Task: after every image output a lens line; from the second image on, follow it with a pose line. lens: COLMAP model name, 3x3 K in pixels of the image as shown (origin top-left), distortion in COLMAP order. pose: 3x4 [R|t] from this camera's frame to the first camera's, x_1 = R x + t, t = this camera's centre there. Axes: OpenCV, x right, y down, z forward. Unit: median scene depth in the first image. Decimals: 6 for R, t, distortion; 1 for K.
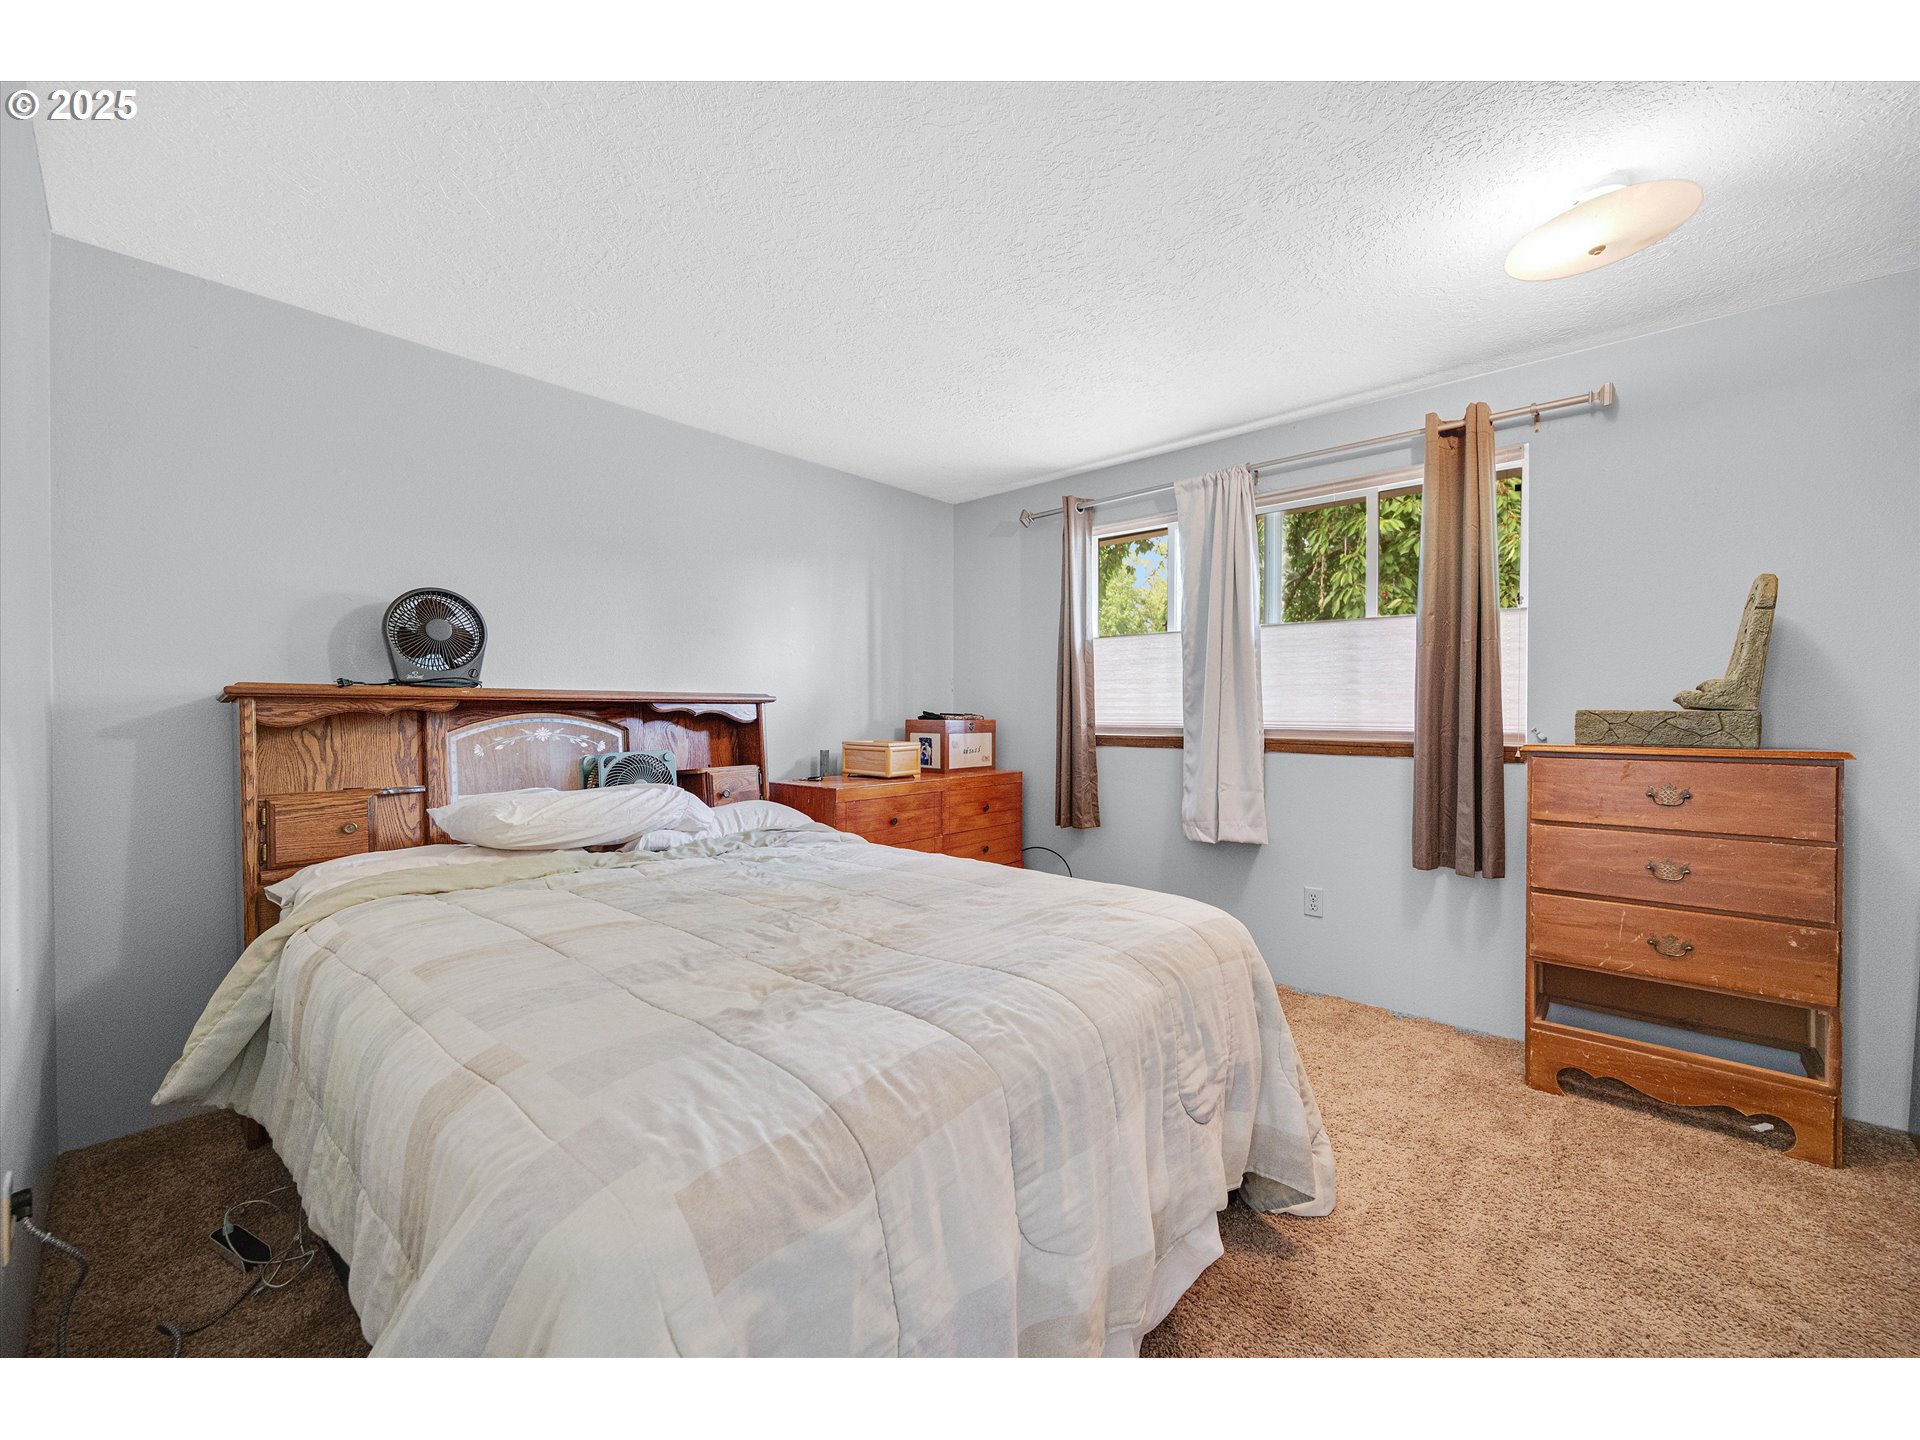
lens RADIAL K [[761.9, 0, 956.5], [0, 761.9, 712.1], [0, 0, 1]] dist [-0.000542, -0.000191]
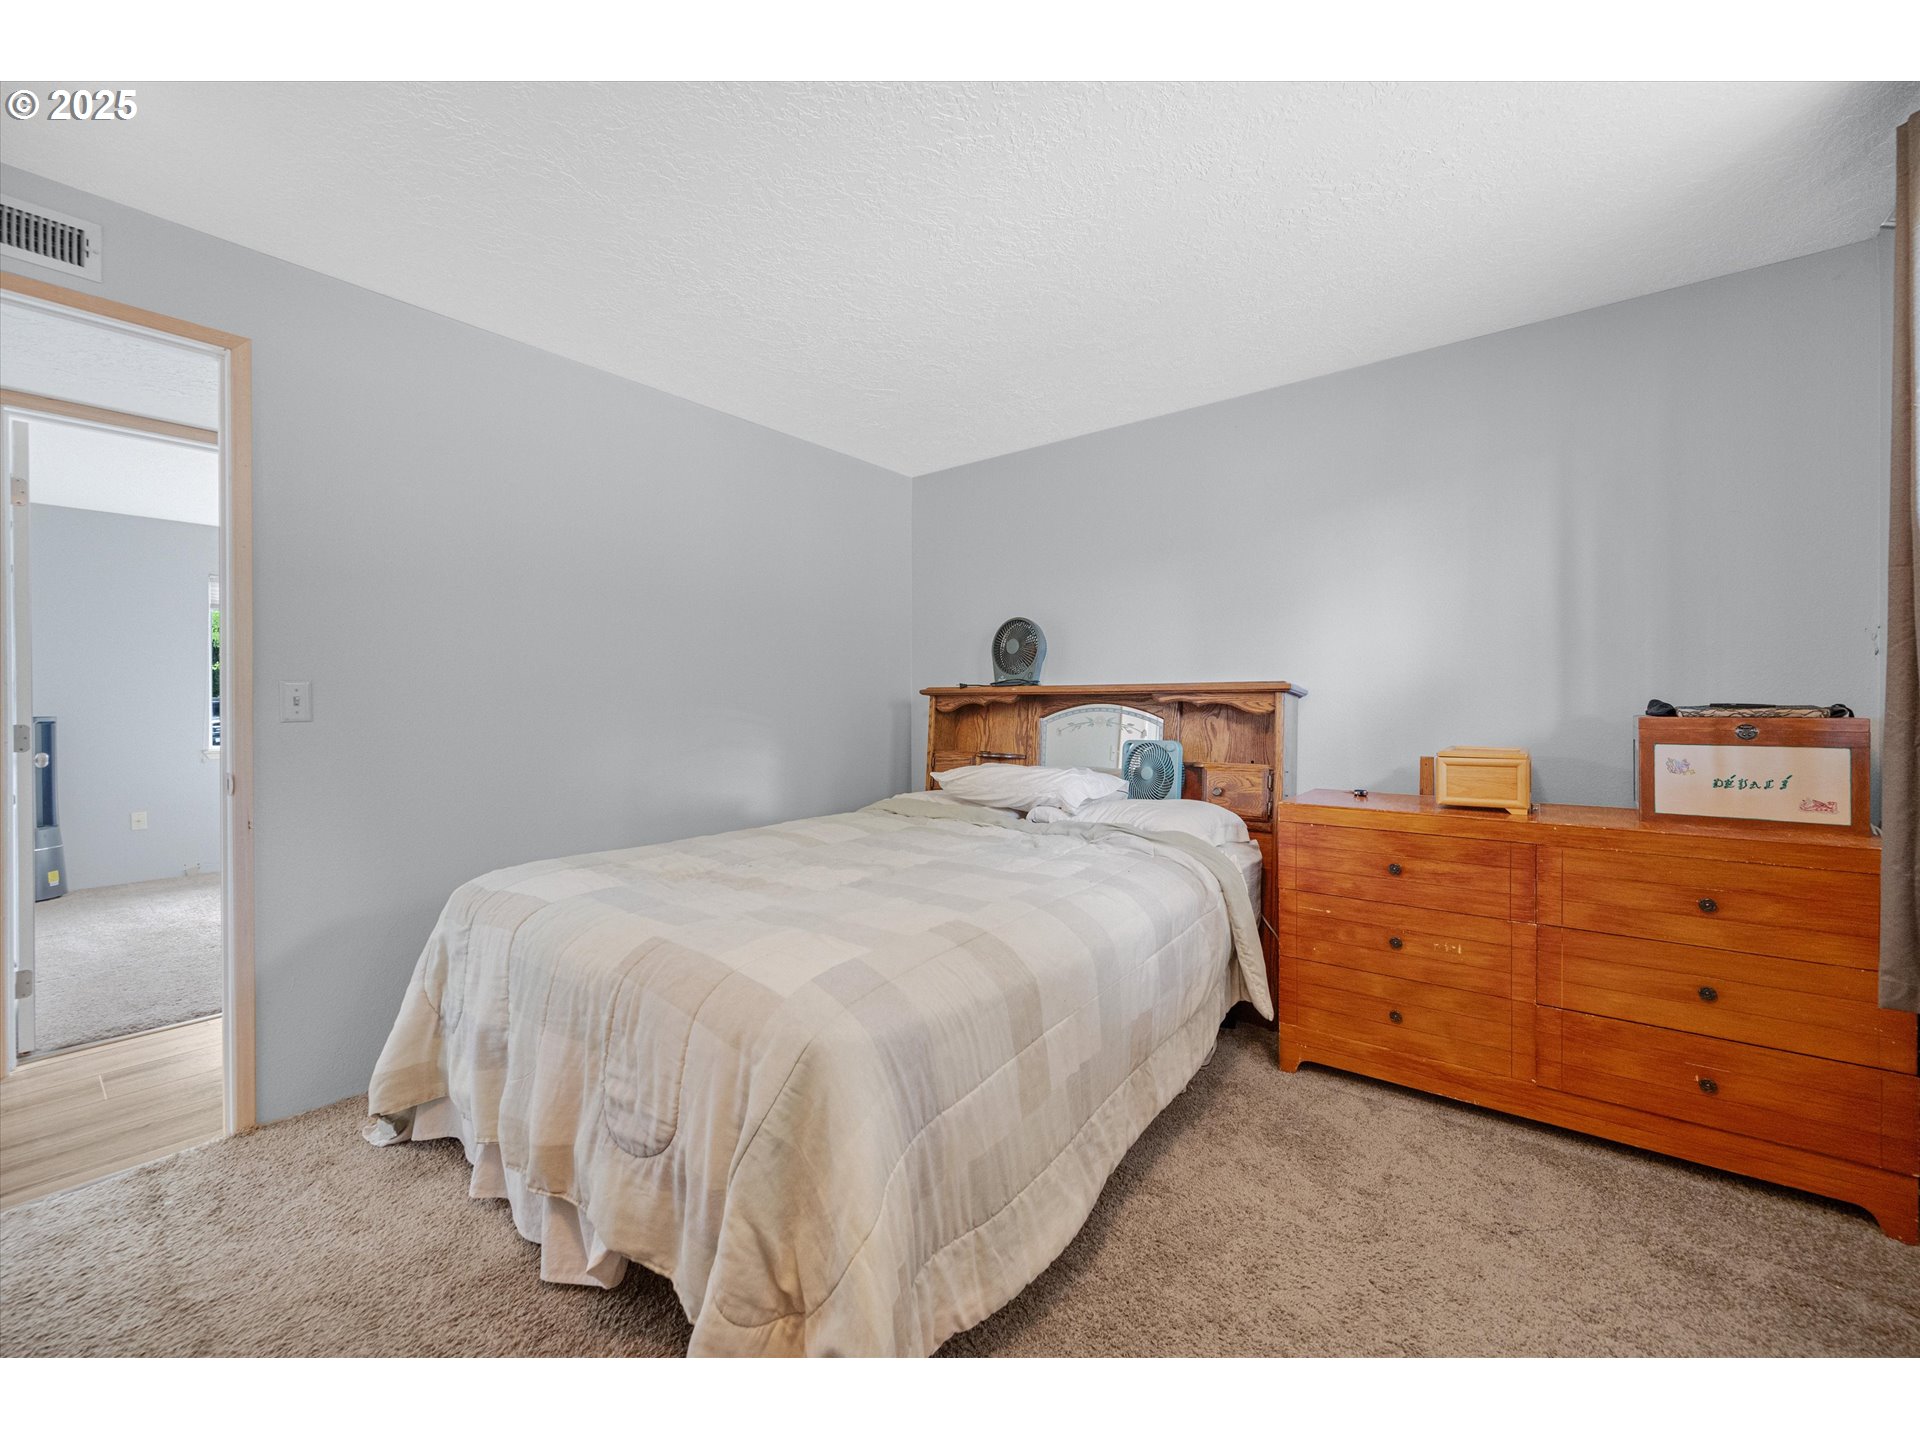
lens RADIAL K [[761.9, 0, 956.5], [0, 761.9, 712.1], [0, 0, 1]] dist [-0.000542, -0.000191]
pose [[0.063204, 0.012735, -0.997919, 0.748238], [0.001360, 0.999917, 0.012847, -0.002677], [0.998000, -0.002169, 0.063181, 0.783507]]
